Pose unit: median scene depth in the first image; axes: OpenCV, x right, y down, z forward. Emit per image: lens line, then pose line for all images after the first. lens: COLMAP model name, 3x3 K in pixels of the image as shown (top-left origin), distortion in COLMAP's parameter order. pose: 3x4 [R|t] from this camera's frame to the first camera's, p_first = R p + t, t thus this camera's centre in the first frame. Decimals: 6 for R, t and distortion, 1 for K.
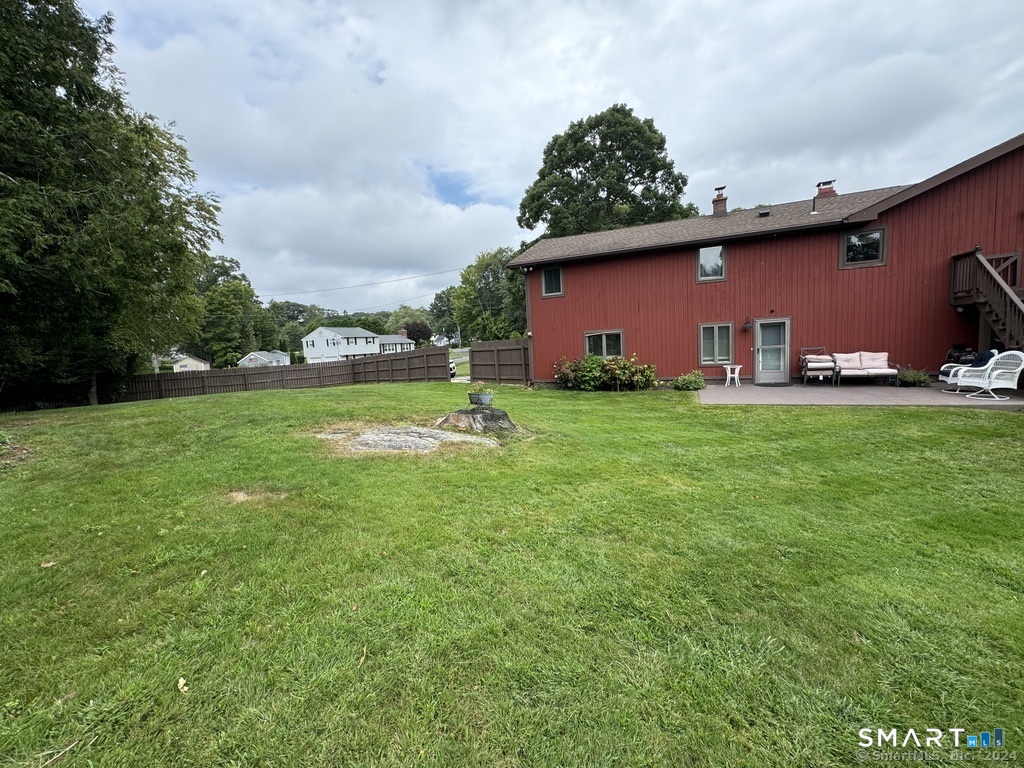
lens RADIAL K [[408.1, 0, 511.0], [0, 408.1, 382.5], [0, 0, 1]] dist [-0.003642, 0.000522]
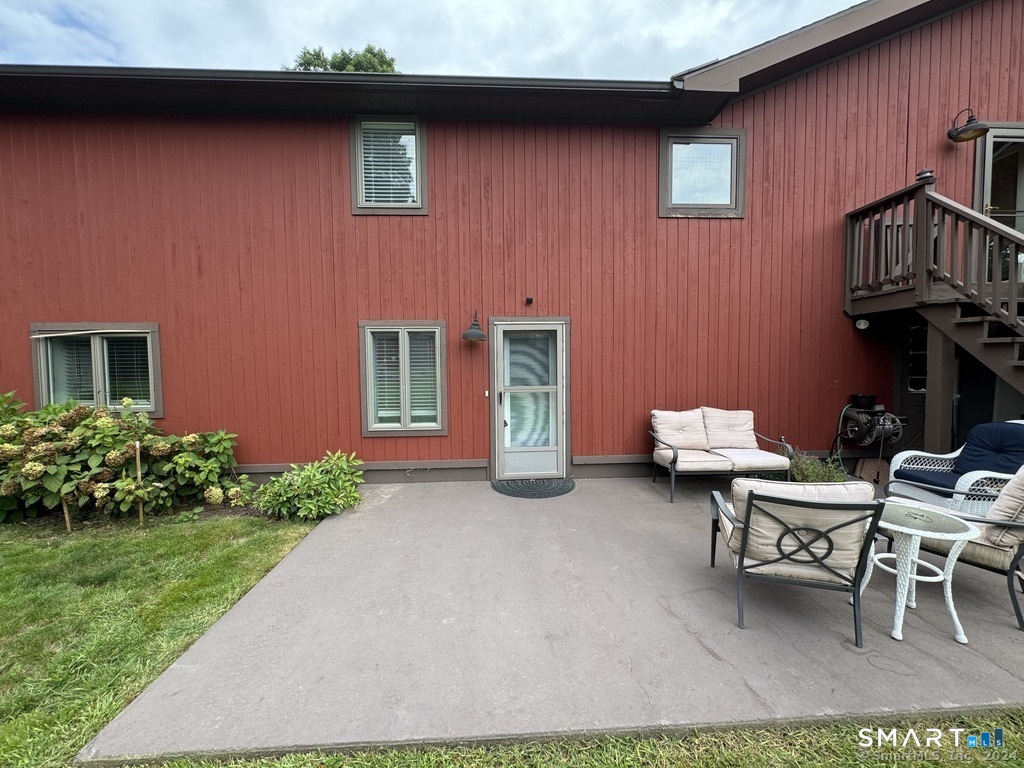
lens RADIAL K [[408.1, 0, 512.0], [0, 408.1, 386.9], [0, 0, 1]] dist [-0.003642, 0.000522]
pose [[0.903180, 0.026982, 0.428412, 0.473638], [0.000107, 0.998008, -0.063083, -0.067802], [-0.429261, 0.057022, 0.901379, 0.674145]]
